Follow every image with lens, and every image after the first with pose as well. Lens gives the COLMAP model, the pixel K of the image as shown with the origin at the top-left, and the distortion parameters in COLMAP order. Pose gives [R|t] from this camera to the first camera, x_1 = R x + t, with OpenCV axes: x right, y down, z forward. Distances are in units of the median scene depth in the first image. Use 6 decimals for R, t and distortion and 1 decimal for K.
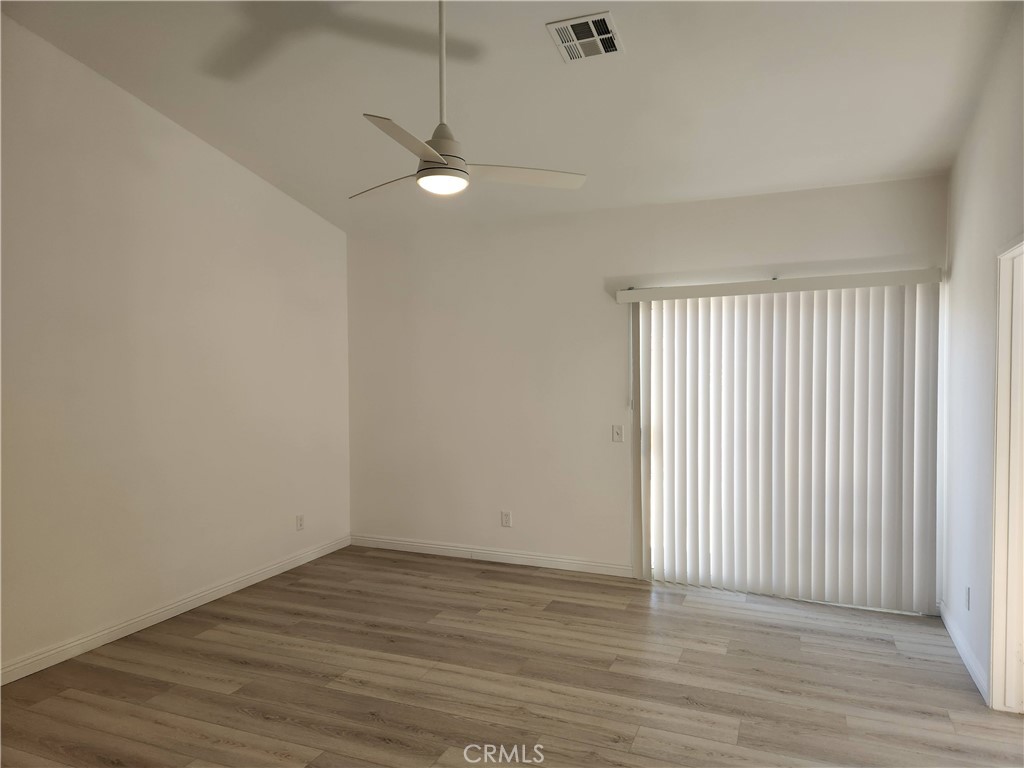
lens RADIAL K [[684.8, 0, 515.1], [0, 684.8, 384.5], [0, 0, 1]] dist [0.088173, -0.065240]
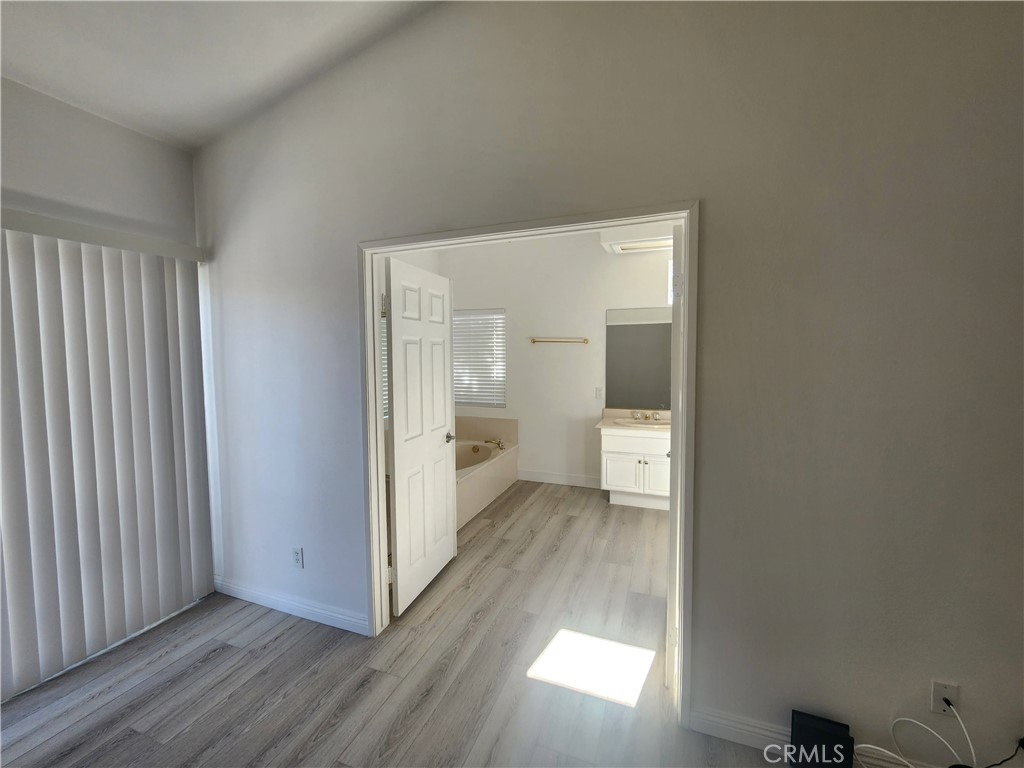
lens RADIAL K [[420.8, 0, 512.0], [0, 420.8, 384.0], [0, 0, 1]] dist [-0.000026, -0.000102]
pose [[-0.032993, -0.069212, 0.997056, -0.006549], [0.025442, 0.997218, 0.070065, -0.007289], [-0.999132, 0.027679, -0.031140, 0.621141]]
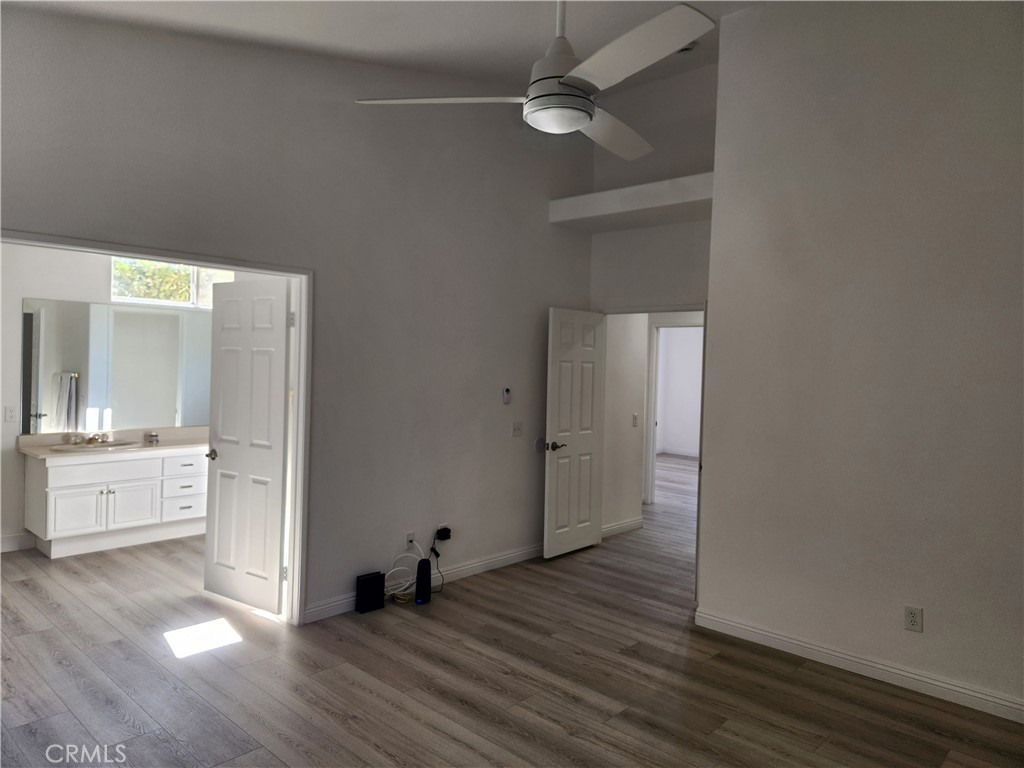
lens RADIAL K [[684.8, 0, 515.1], [0, 684.8, 384.5], [0, 0, 1]] dist [0.088173, -0.065240]
pose [[-0.940247, -0.033837, 0.338806, -0.247260], [-0.019206, 0.998736, 0.046446, -0.035341], [-0.339950, 0.037163, -0.939709, 1.297370]]
